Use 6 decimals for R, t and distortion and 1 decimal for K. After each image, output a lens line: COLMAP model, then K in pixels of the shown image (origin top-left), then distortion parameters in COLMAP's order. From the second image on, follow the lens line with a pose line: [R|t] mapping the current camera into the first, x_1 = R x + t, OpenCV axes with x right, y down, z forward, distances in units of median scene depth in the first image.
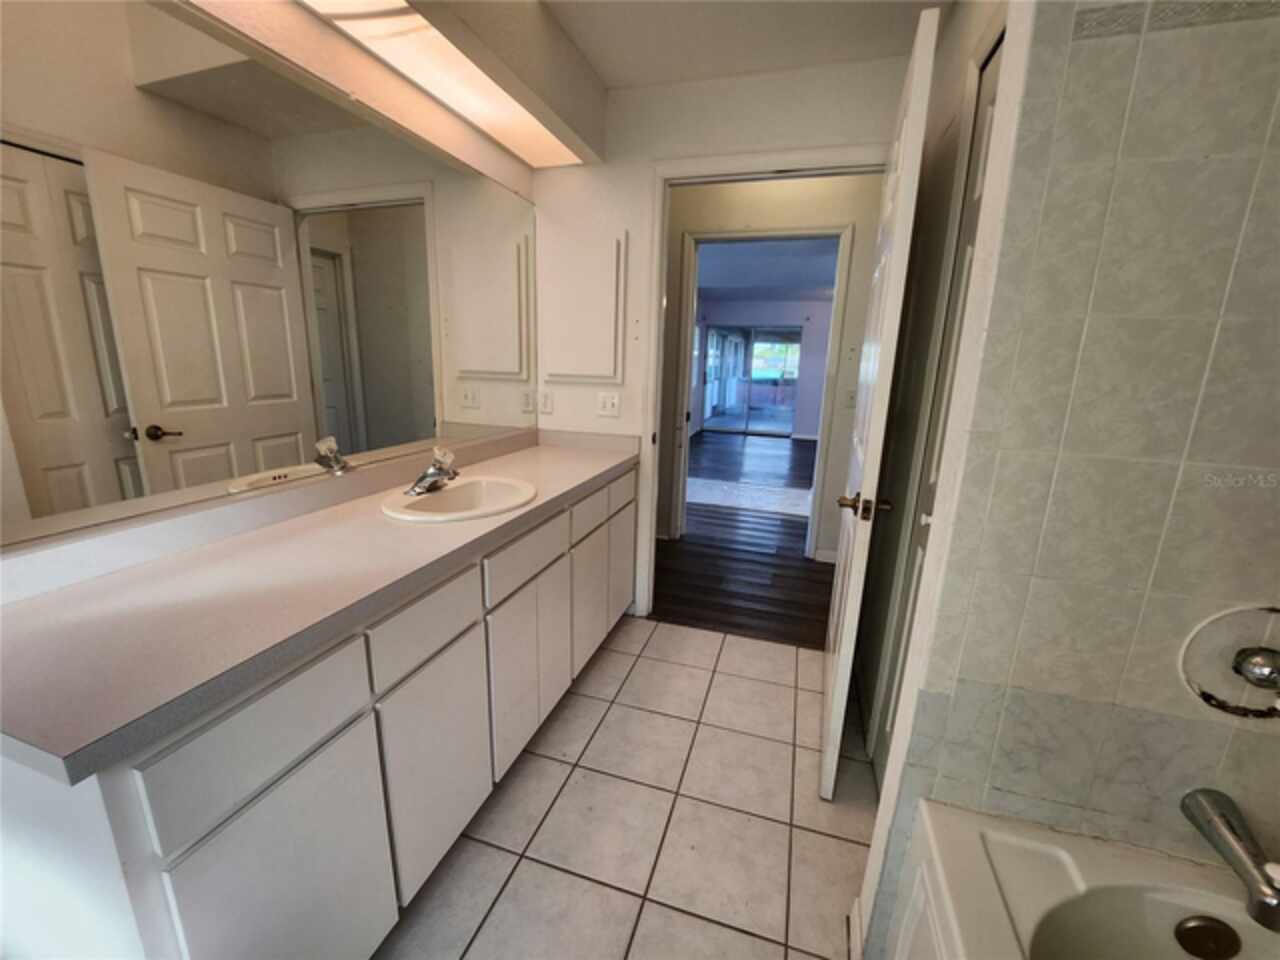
lens RADIAL K [[515.8, 0, 638.4], [0, 515.8, 480.5], [0, 0, 1]] dist [-0.004197, -0.000377]
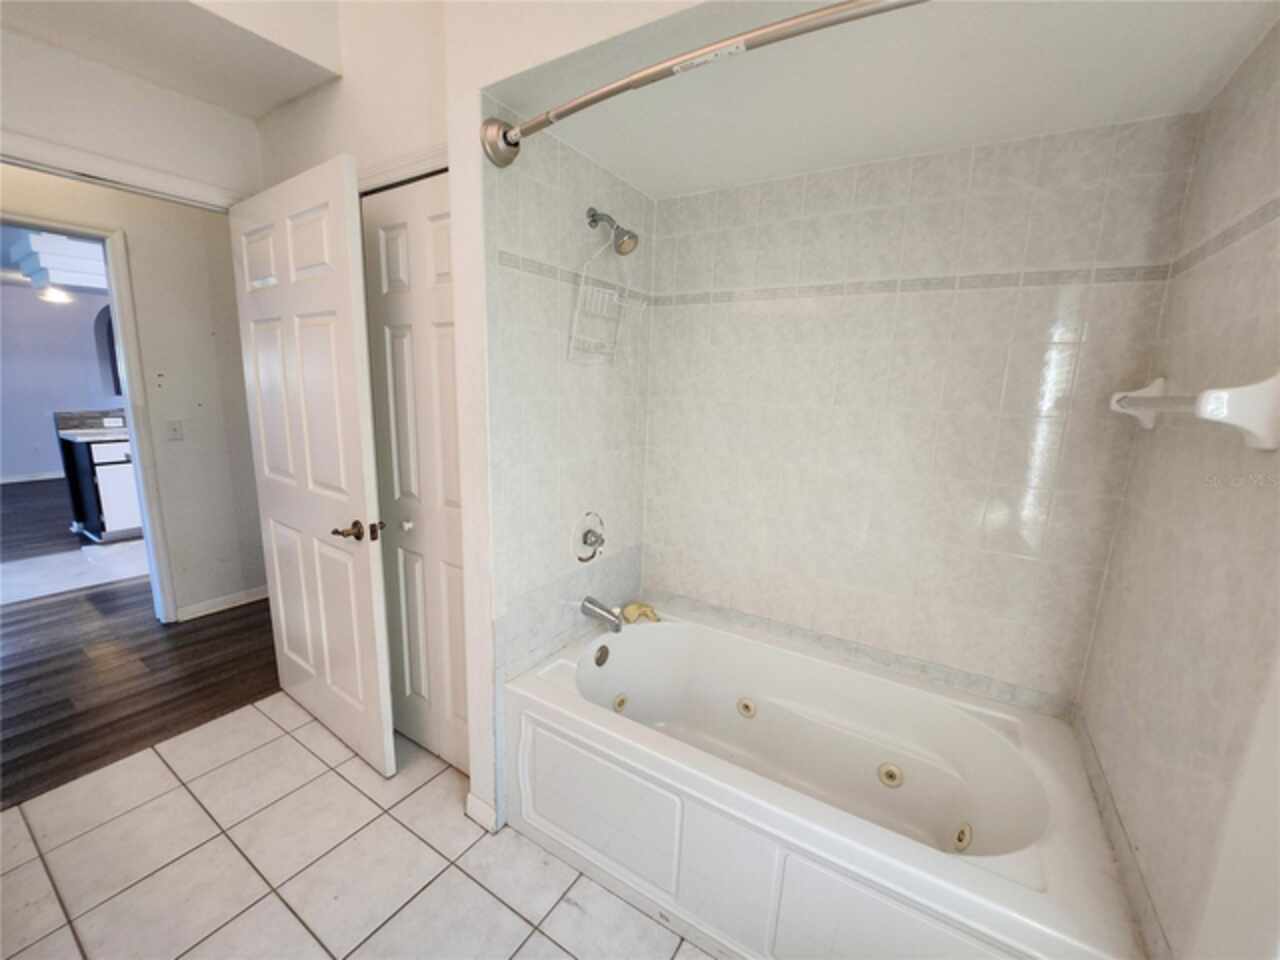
lens RADIAL K [[515.8, 0, 638.5], [0, 515.8, 482.1], [0, 0, 1]] dist [-0.004197, -0.000377]
pose [[0.254710, -0.203473, 0.945368, -0.315909], [0.196140, 0.968163, 0.155533, -0.073515], [-0.946917, 0.145809, 0.286510, 0.013277]]
